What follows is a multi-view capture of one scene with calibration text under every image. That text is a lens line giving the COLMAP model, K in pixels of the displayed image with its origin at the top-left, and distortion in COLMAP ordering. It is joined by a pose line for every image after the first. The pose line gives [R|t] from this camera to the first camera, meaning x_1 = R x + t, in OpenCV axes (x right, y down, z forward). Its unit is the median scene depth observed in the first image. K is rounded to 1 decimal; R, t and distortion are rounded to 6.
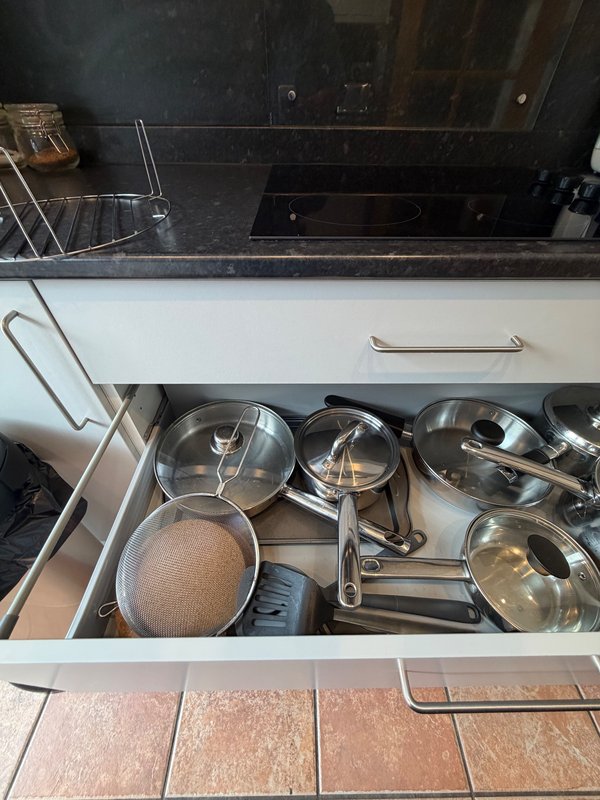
lens RADIAL K [[311.9, 0, 297.9], [0, 311.9, 398.3], [0, 0, 1]] dist [-0.002502, -0.000342]
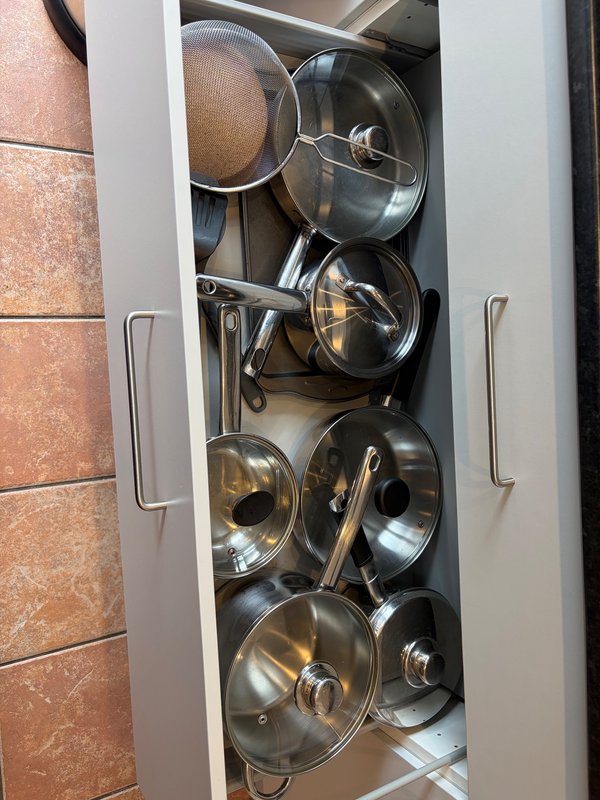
lens RADIAL K [[591.9, 0, 300.0], [0, 591.9, 400.0], [0, 0, 1]] dist [0.054867, -0.083902]
pose [[0.043441, 0.997867, 0.048736, 0.294337], [-0.964280, 0.029121, 0.263278, -0.061405], [0.261298, -0.058433, 0.963488, -0.431680]]
